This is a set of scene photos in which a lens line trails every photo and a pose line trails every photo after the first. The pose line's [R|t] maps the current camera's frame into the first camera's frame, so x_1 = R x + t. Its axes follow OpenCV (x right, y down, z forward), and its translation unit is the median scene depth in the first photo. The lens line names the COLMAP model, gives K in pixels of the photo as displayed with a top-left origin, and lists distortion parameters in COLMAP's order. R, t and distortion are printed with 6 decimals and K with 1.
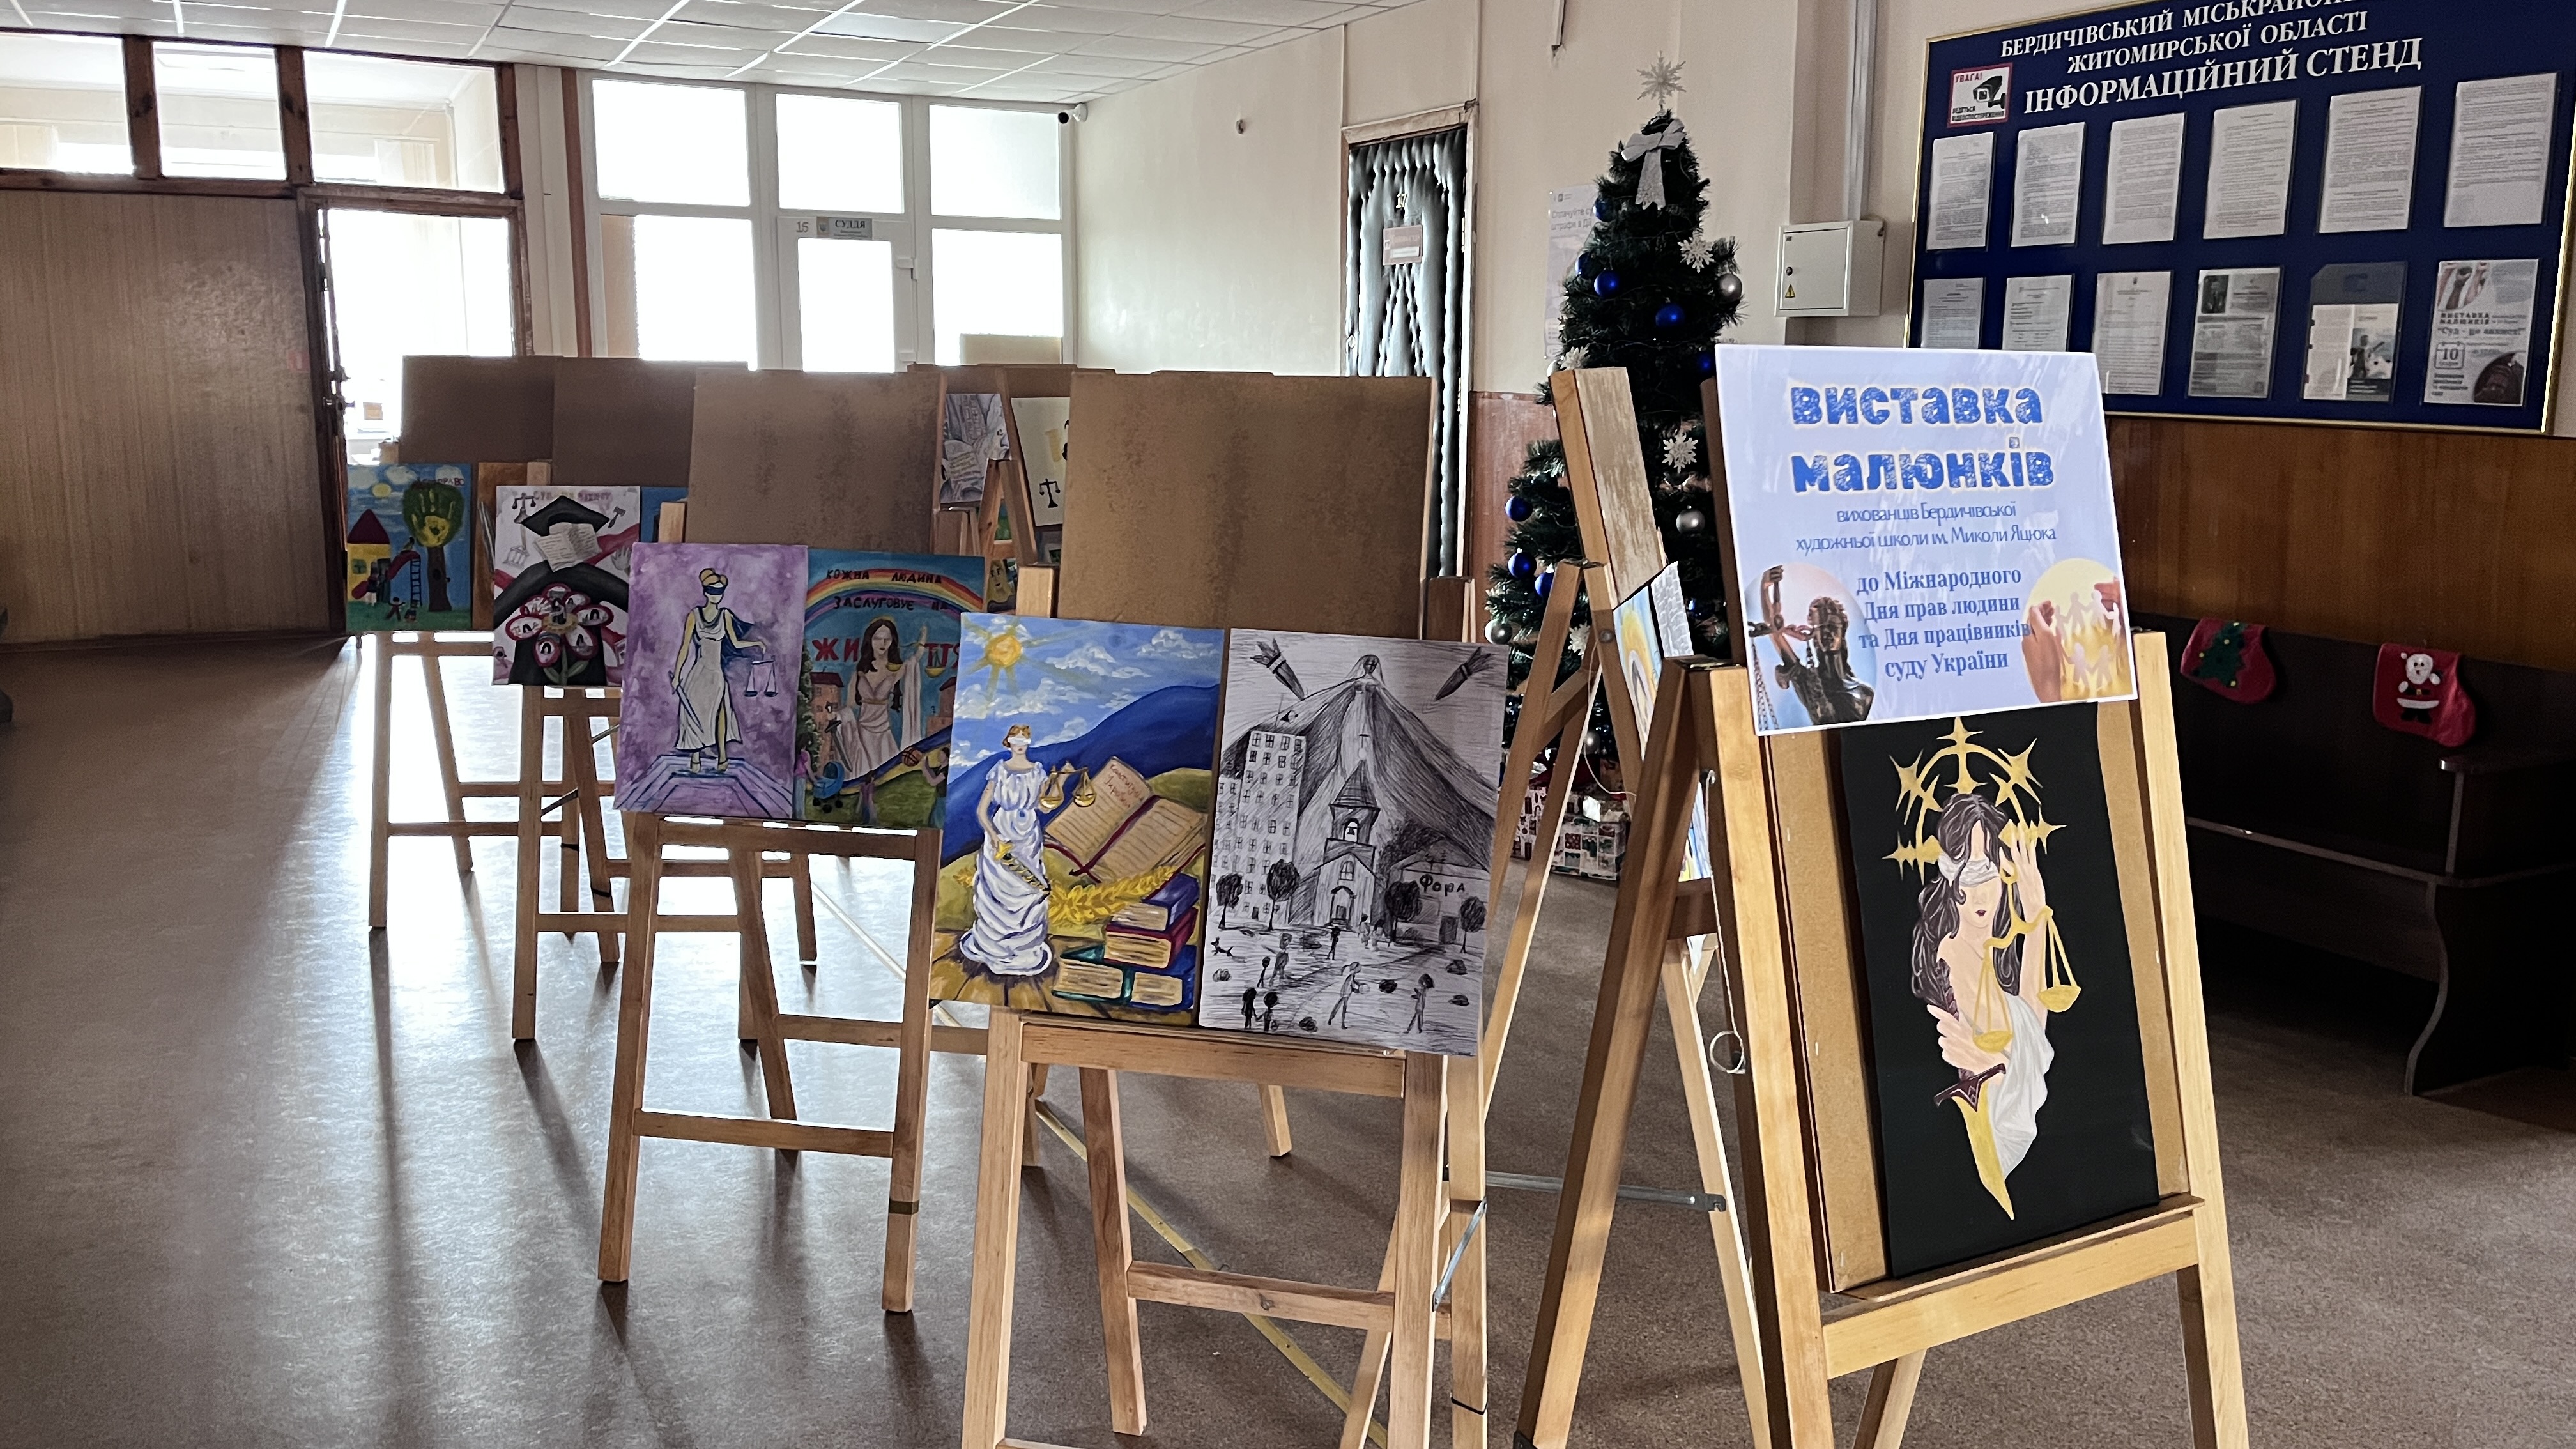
lens RADIAL K [[1949.6, 0, 1279.7], [0, 1949.6, 698.7], [0, 0, 1]] dist [0.060895, -0.065842]
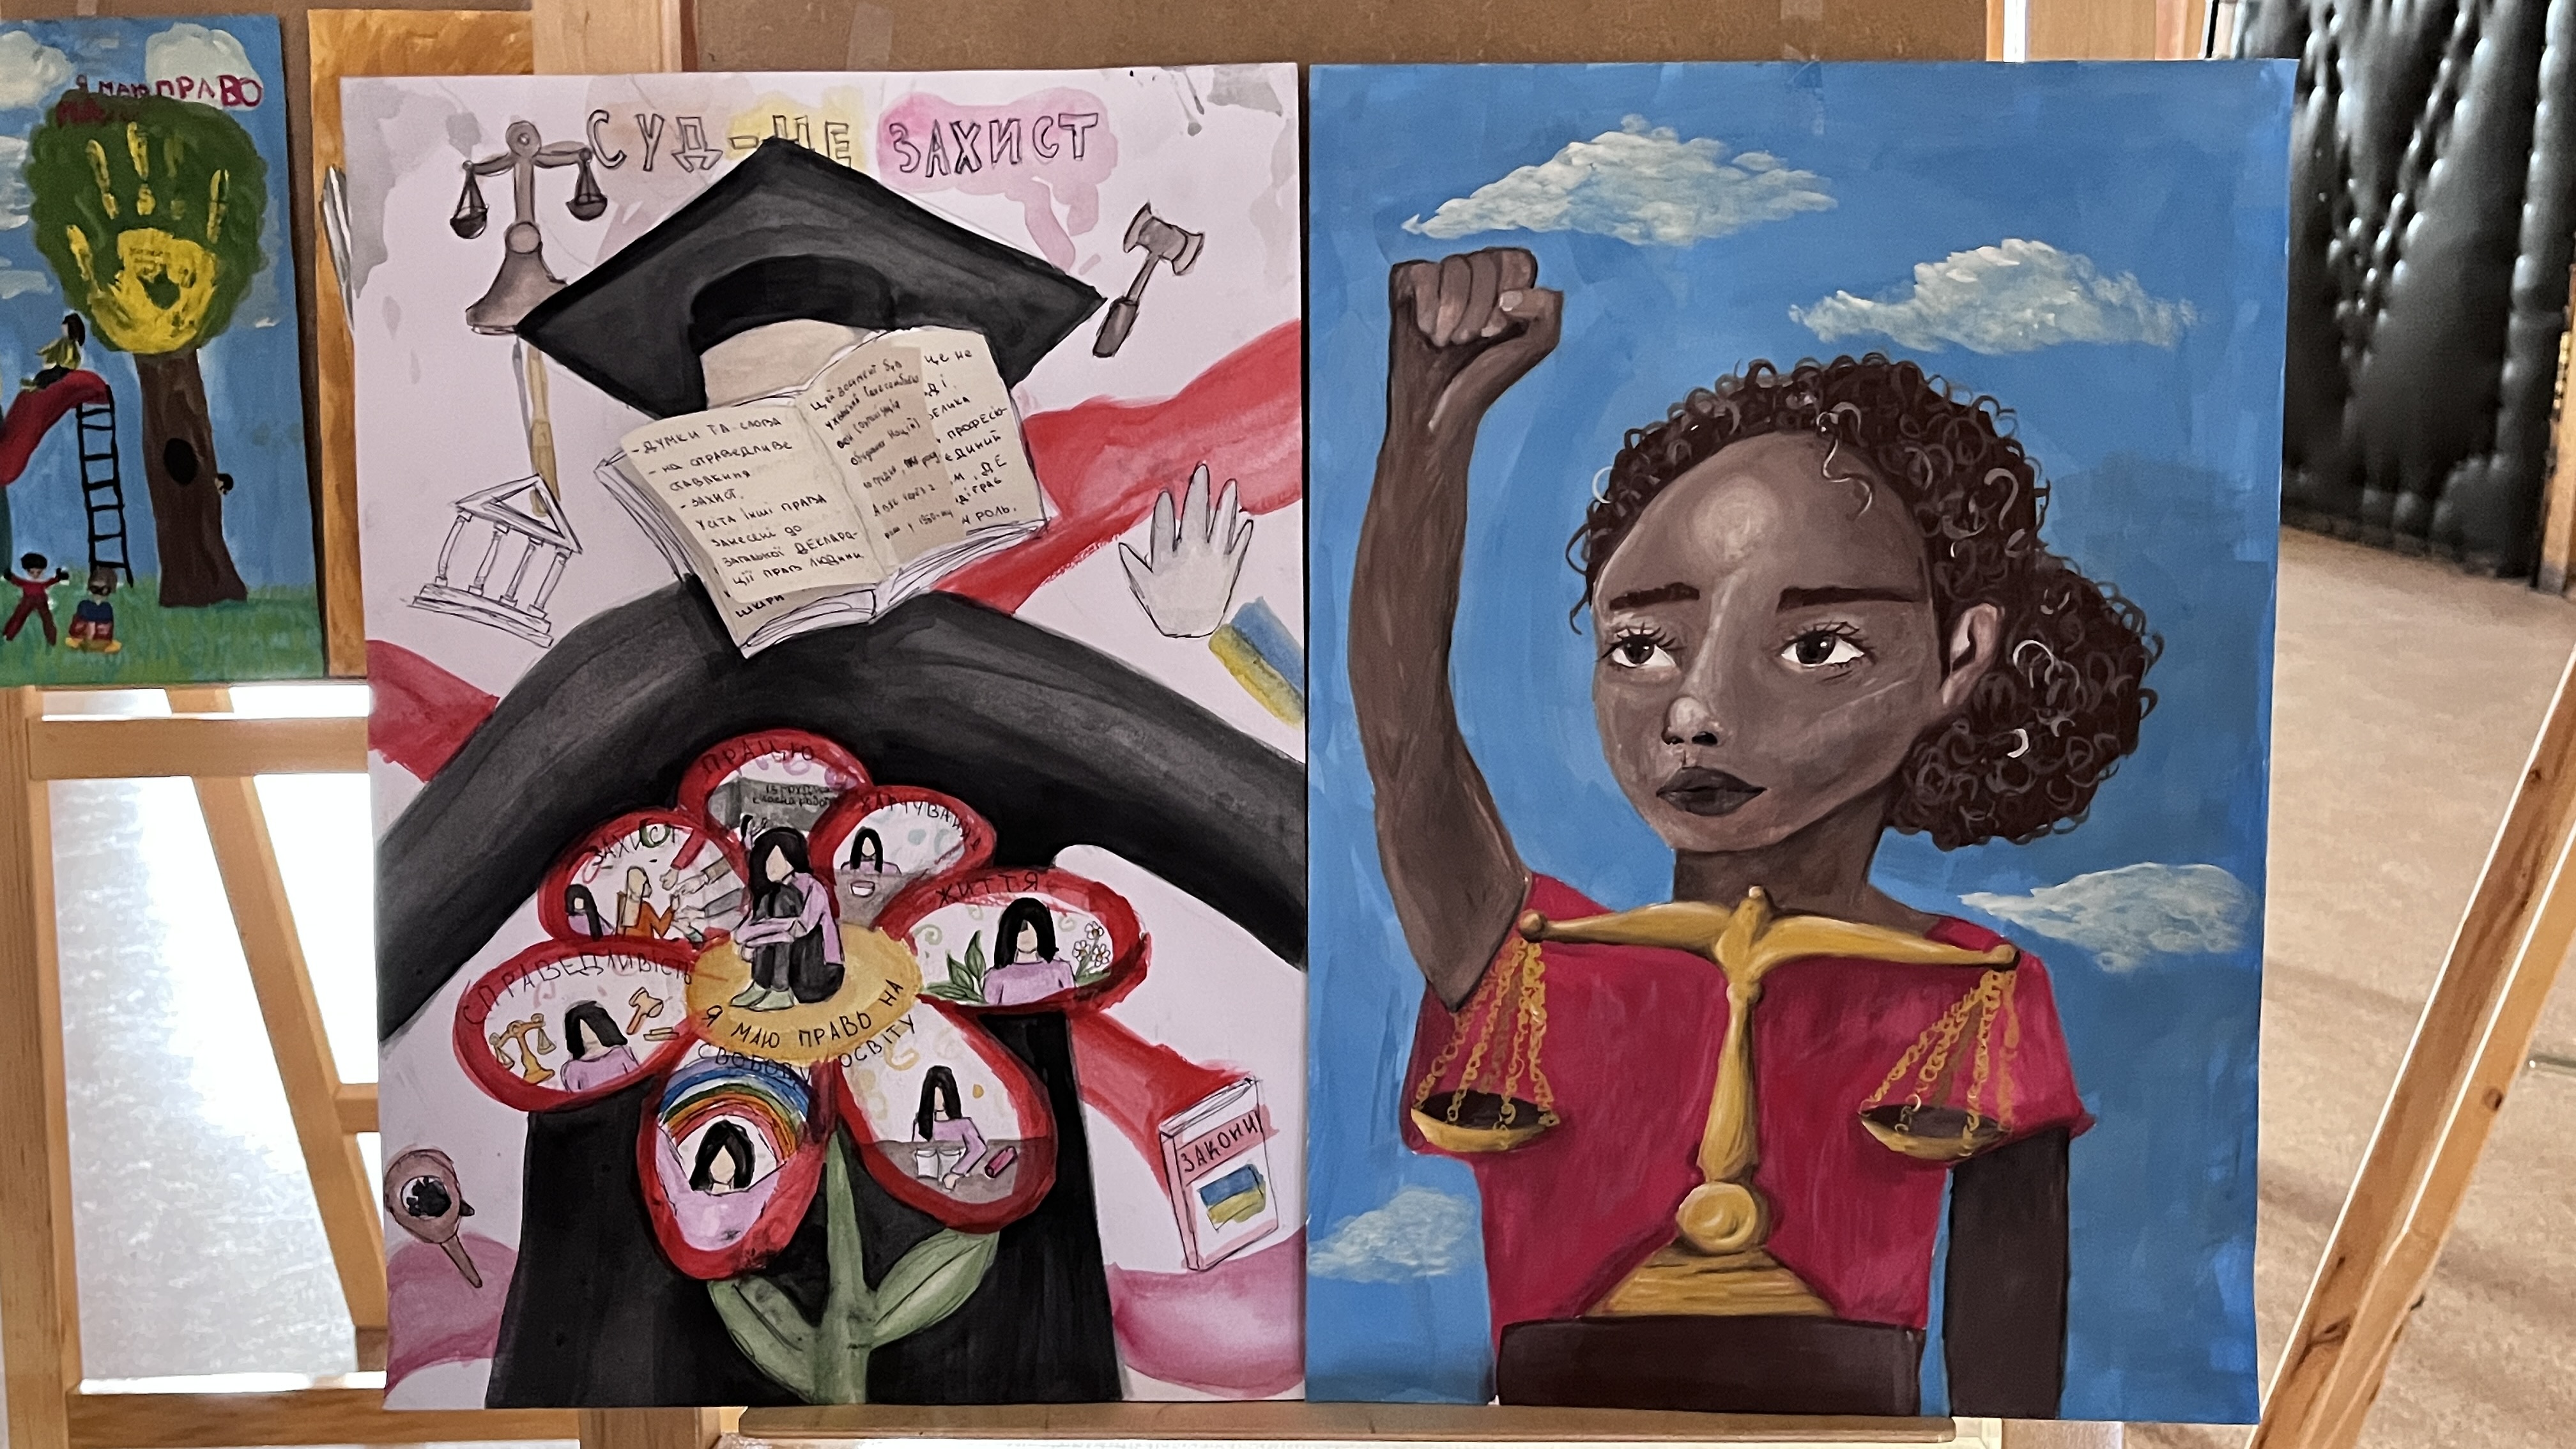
lens RADIAL K [[2417.0, 0, 1303.2], [0, 2417.0, 676.9], [0, 0, 1]] dist [0.057360, 0.000000]
pose [[0.998916, -0.016221, -0.043622, -0.652012], [0.021335, 0.992611, 0.119447, -0.172505], [0.041362, -0.120249, 0.991882, 1.670600]]
